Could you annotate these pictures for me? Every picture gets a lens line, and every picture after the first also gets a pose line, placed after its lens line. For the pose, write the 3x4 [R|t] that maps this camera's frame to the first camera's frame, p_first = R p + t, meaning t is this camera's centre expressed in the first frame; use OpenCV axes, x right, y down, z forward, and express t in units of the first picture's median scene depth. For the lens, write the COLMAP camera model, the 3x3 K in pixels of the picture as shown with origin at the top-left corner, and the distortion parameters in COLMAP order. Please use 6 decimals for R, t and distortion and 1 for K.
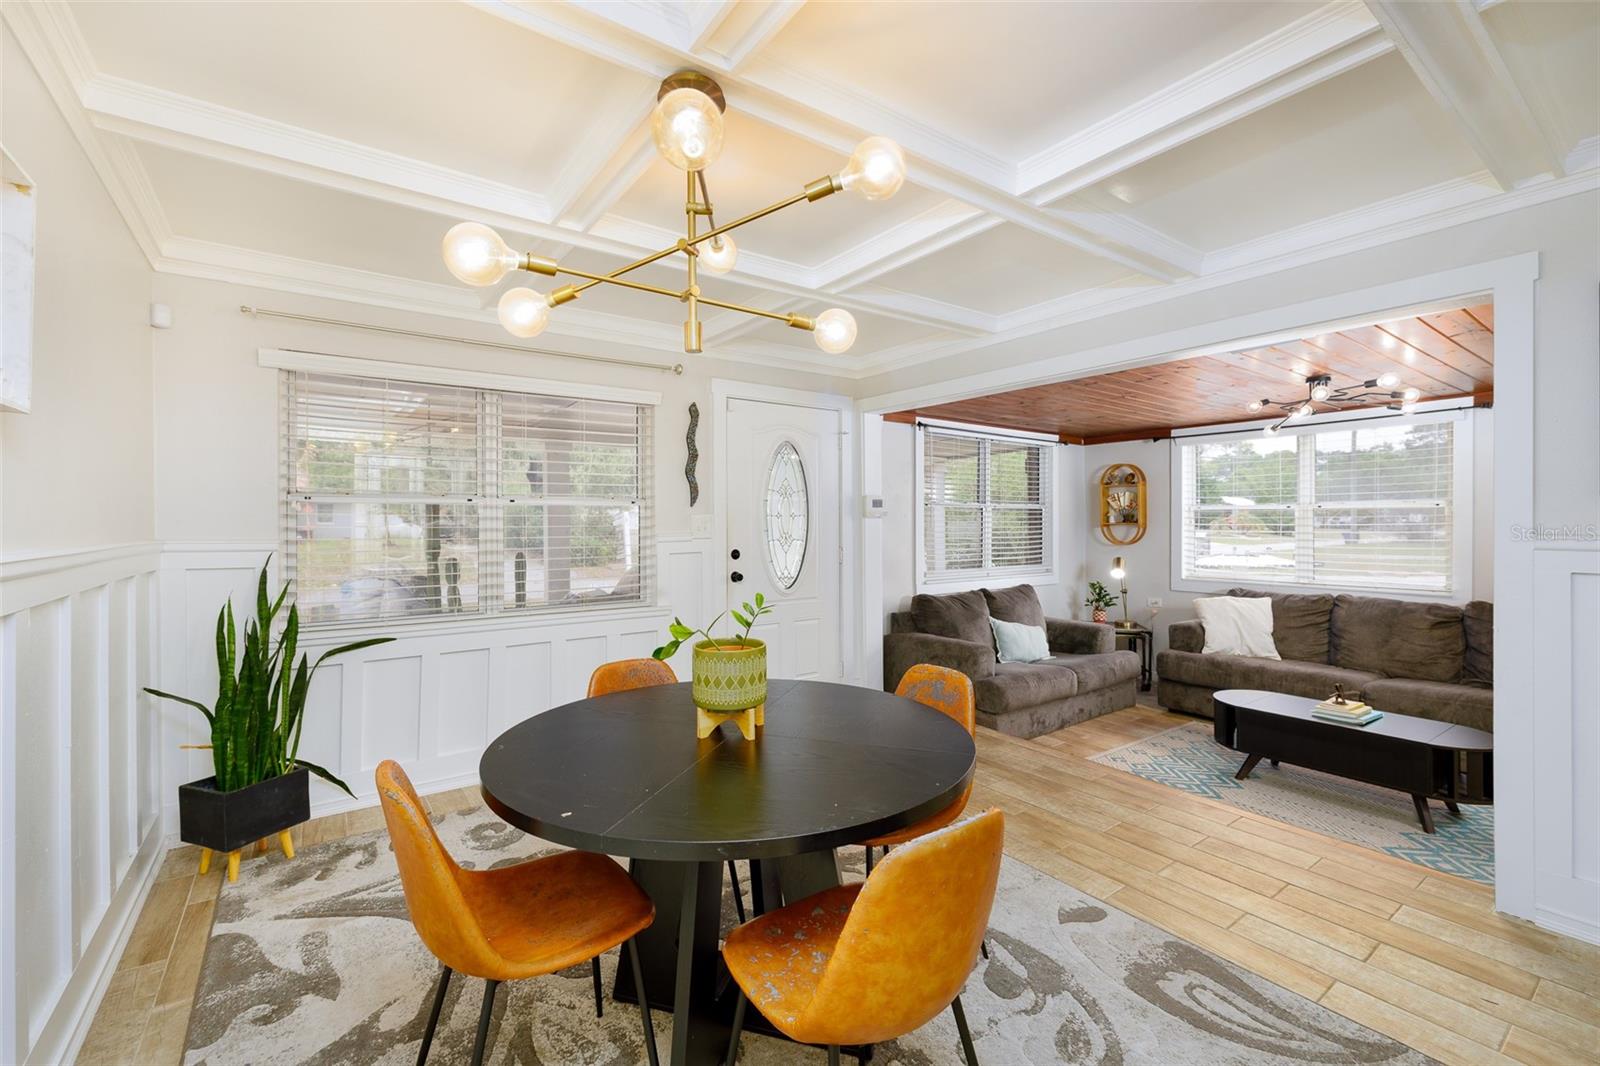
lens RADIAL K [[677.8, 0, 797.0], [0, 677.8, 522.6], [0, 0, 1]] dist [0.000147, 0.000141]
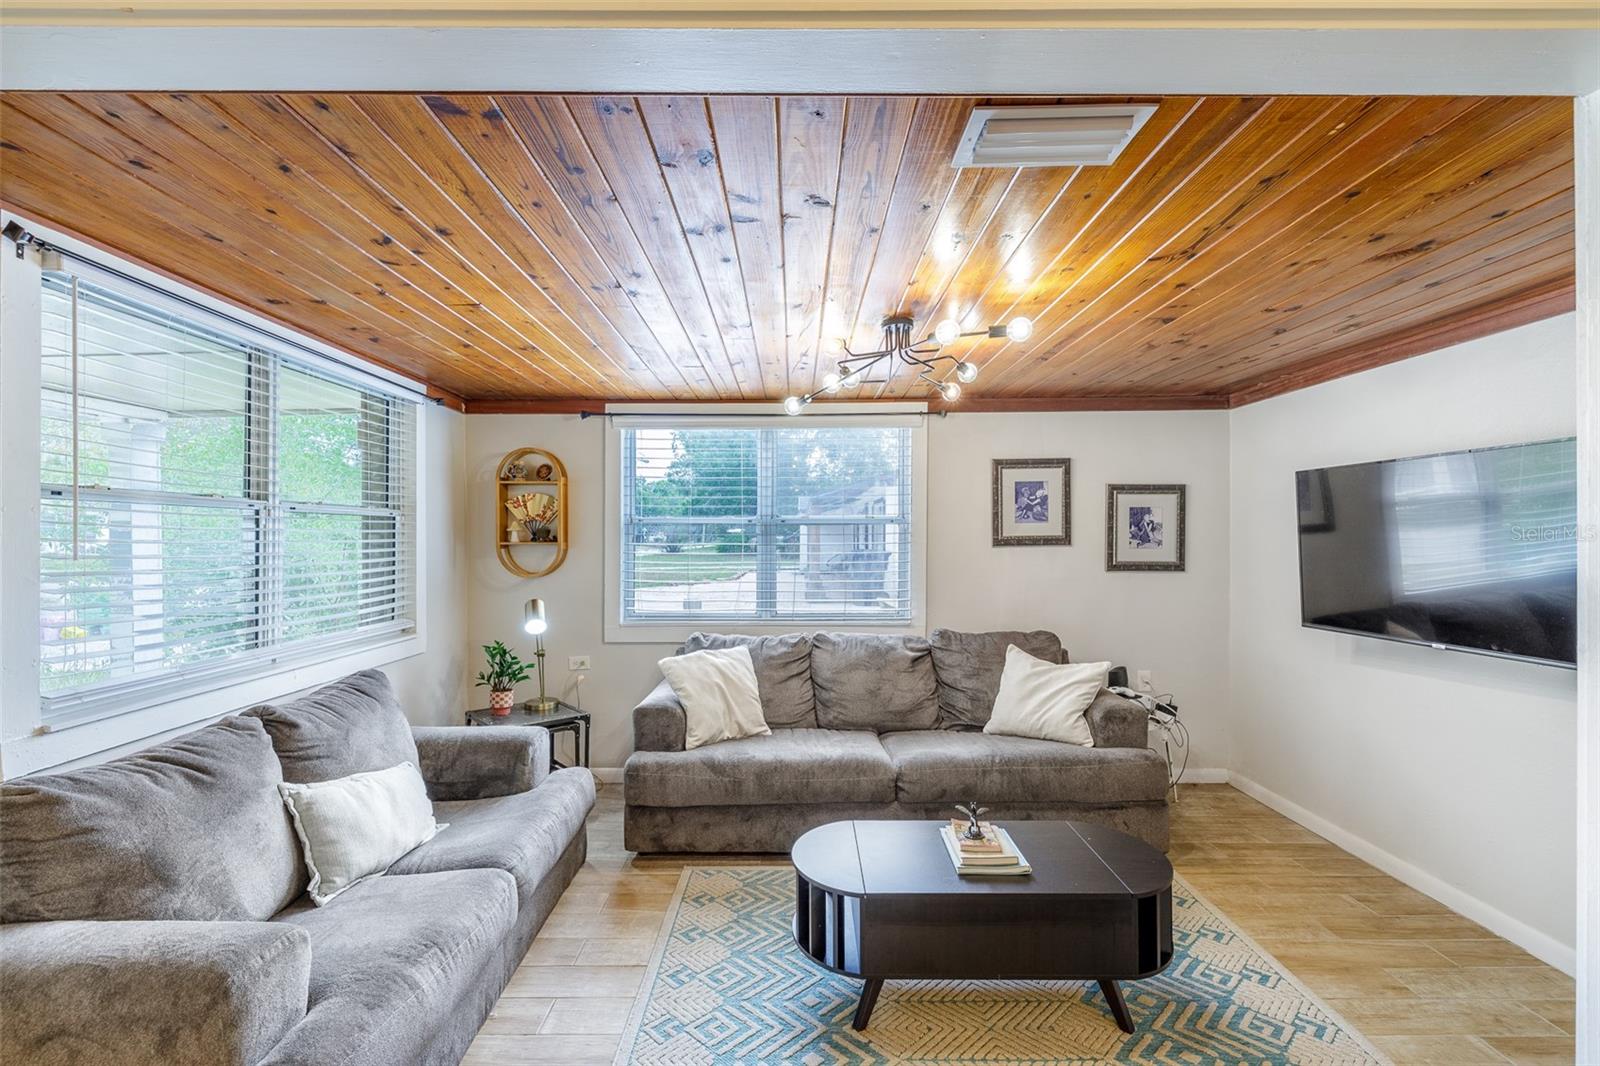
lens RADIAL K [[674.4, 0, 797.5], [0, 674.4, 536.9], [0, 0, 1]] dist [0.000083, 0.000106]
pose [[0.583209, 0.001866, 0.812320, 0.145730], [0.000096, 0.999997, -0.002366, -0.003617], [-0.812322, 0.001458, 0.583207, 0.548884]]
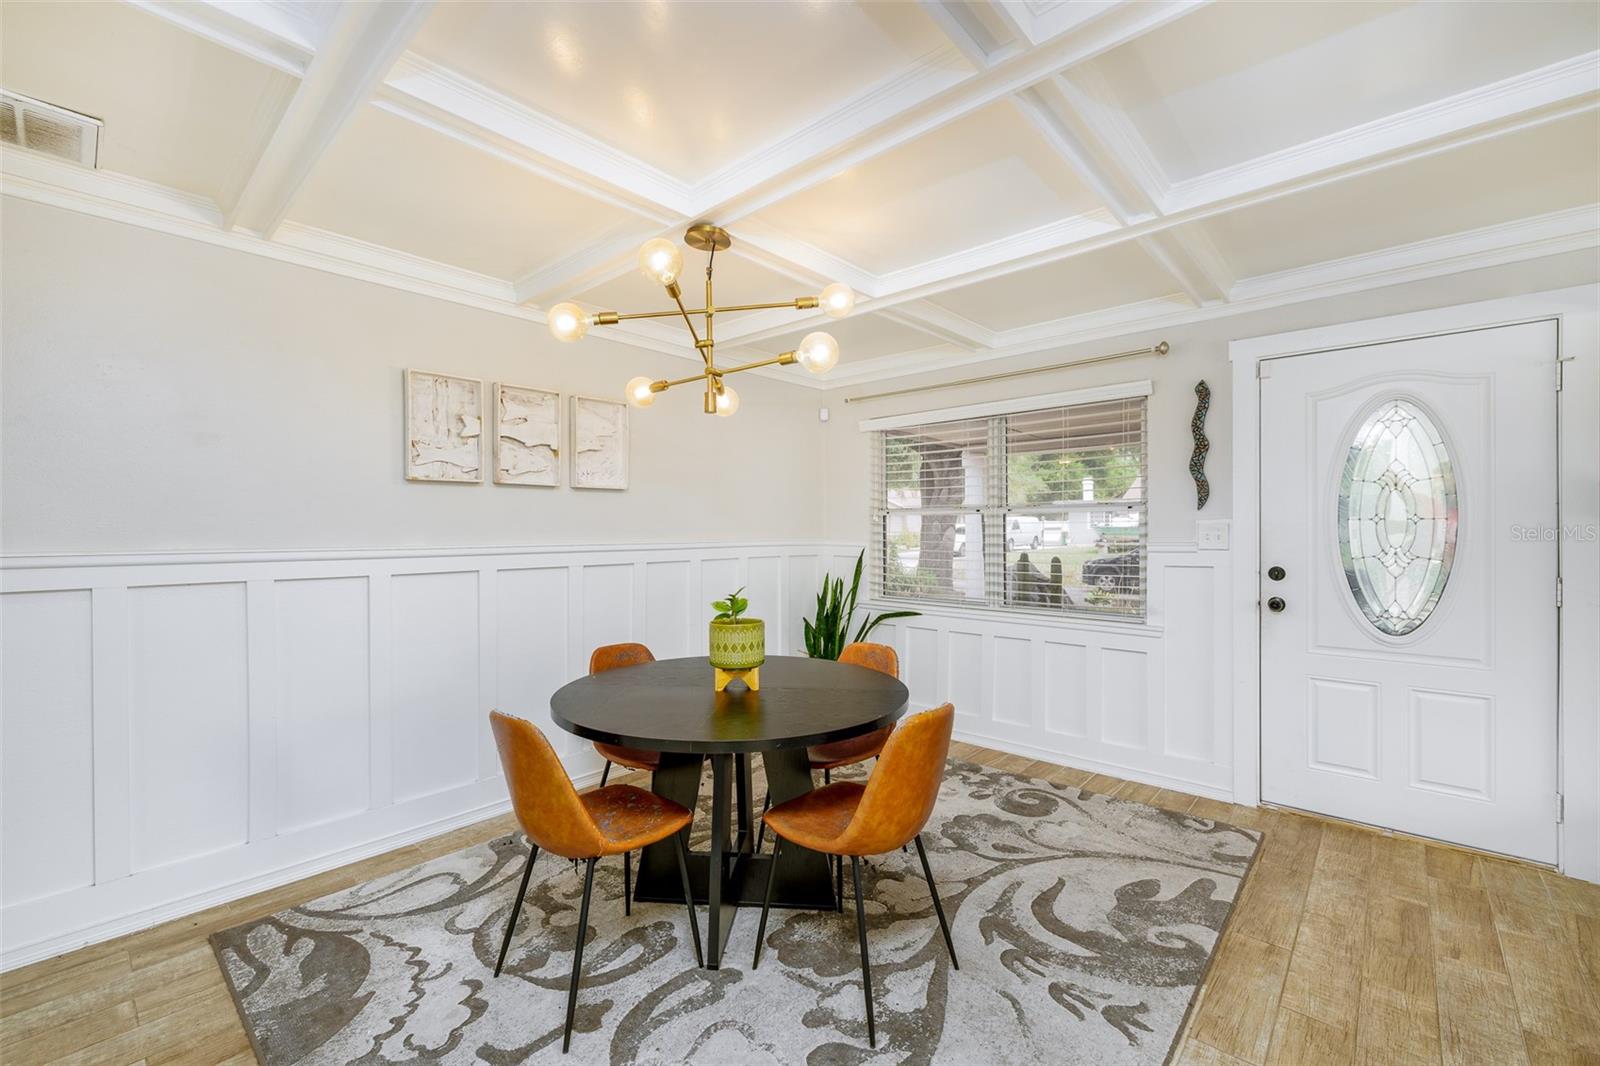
lens RADIAL K [[674.3, 0, 795.0], [0, 674.3, 532.3], [0, 0, 1]] dist [0.001078, 0.000113]
pose [[0.211212, 0.007151, -0.977414, 0.424484], [0.000752, 0.999972, 0.007479, -0.002578], [0.977440, -0.002315, 0.211201, 0.288824]]
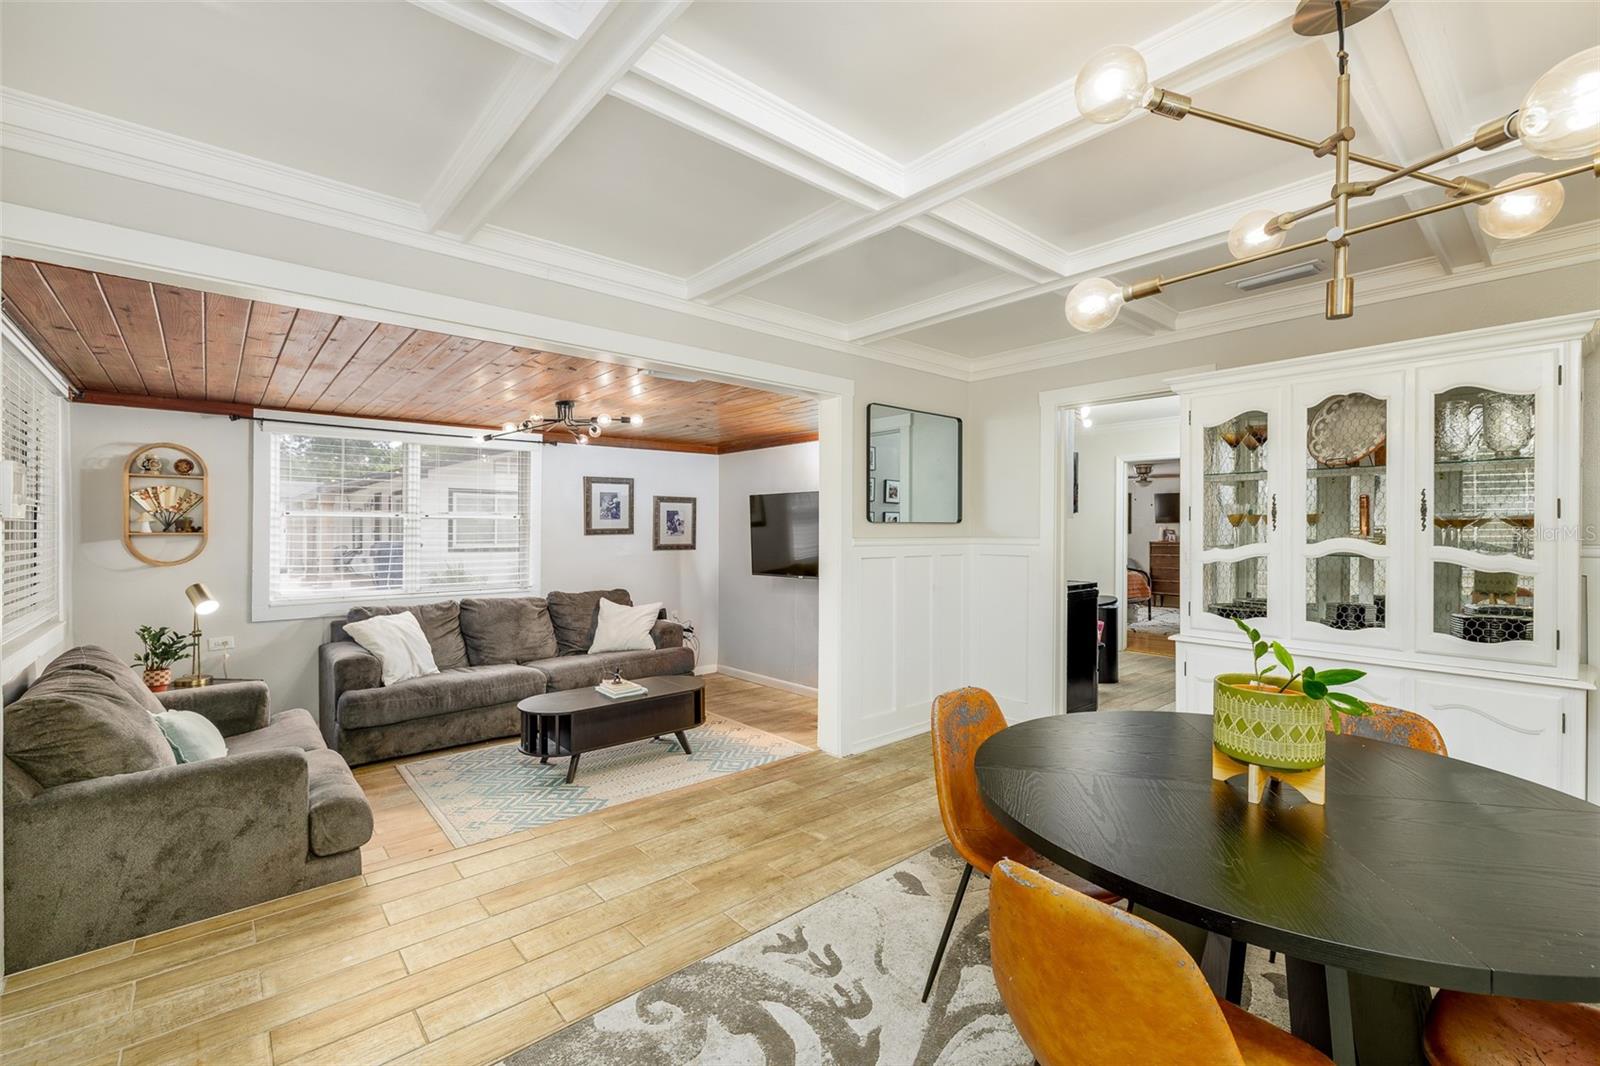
lens RADIAL K [[674.3, 0, 795.0], [0, 674.3, 532.3], [0, 0, 1]] dist [0.001078, 0.000113]
pose [[-0.087898, -0.001814, 0.996128, -0.293521], [0.000116, 0.999998, 0.001831, -0.001076], [-0.996129, 0.000276, -0.087898, 0.563807]]
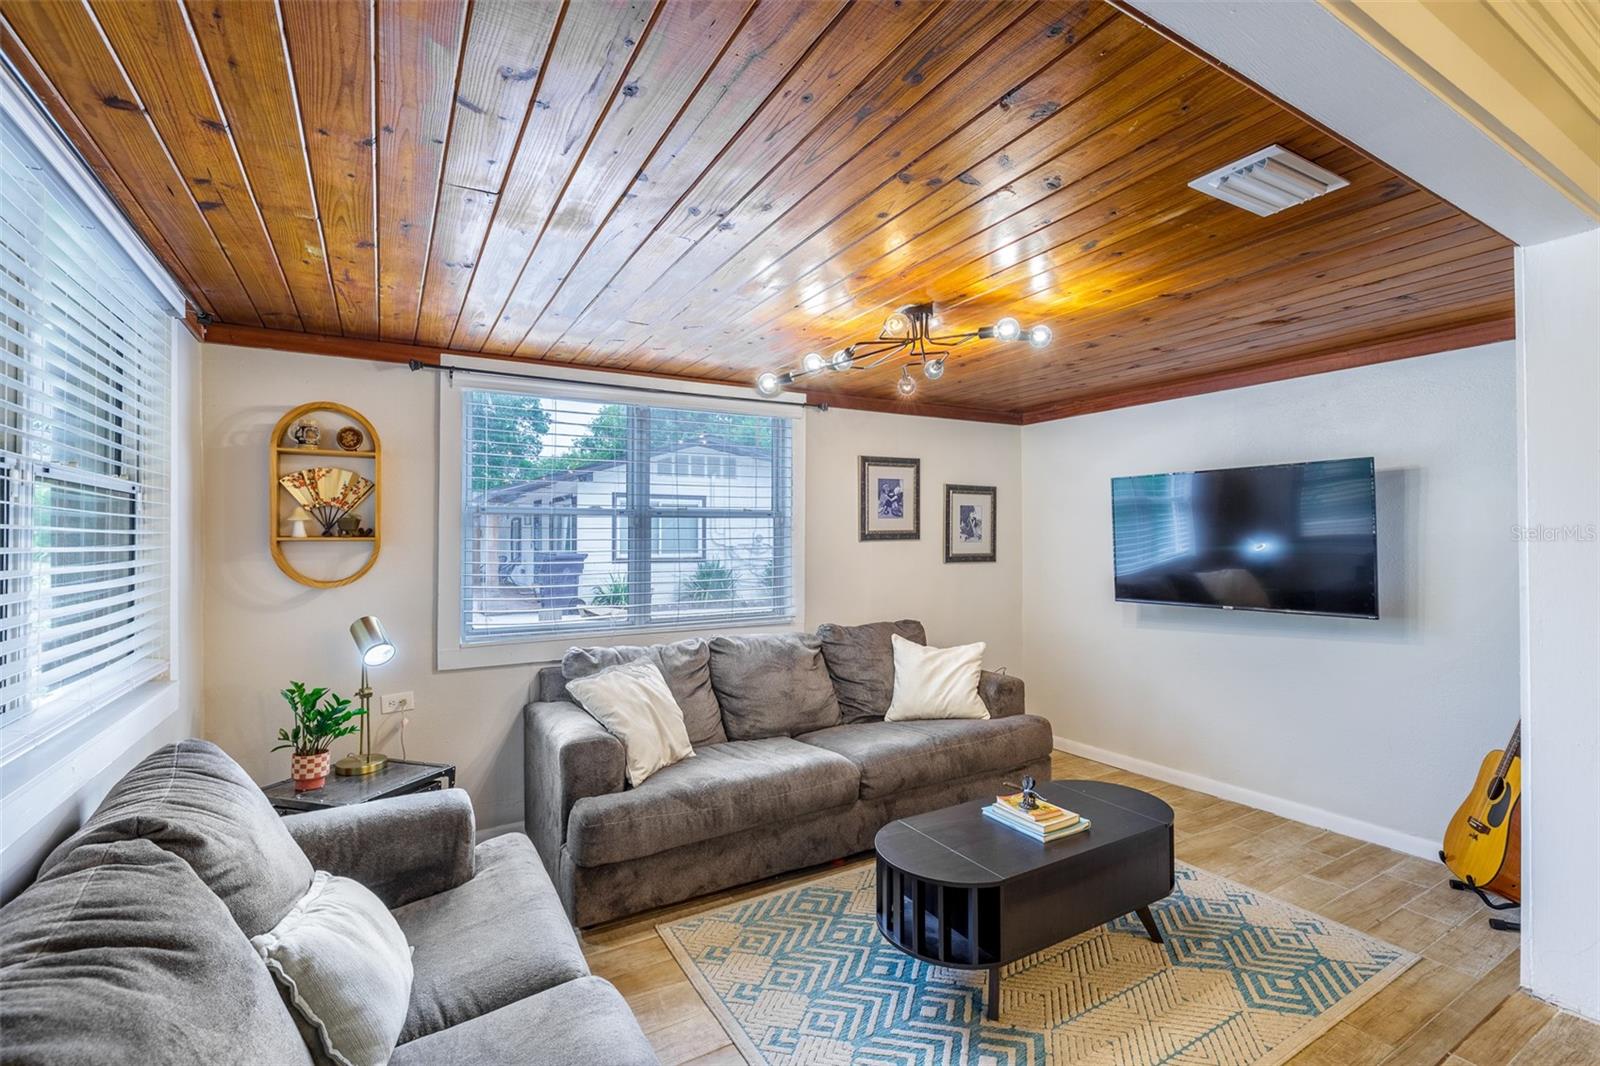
lens RADIAL K [[707.0, 0, 795.3], [0, 707.0, 534.1], [0, 0, 1]] dist [-0.006683, 0.000078]
pose [[0.097068, 0.008965, 0.995237, 0.066906], [0.005177, 0.999941, -0.009513, 0.005406], [-0.995264, 0.006076, 0.097016, 0.824860]]
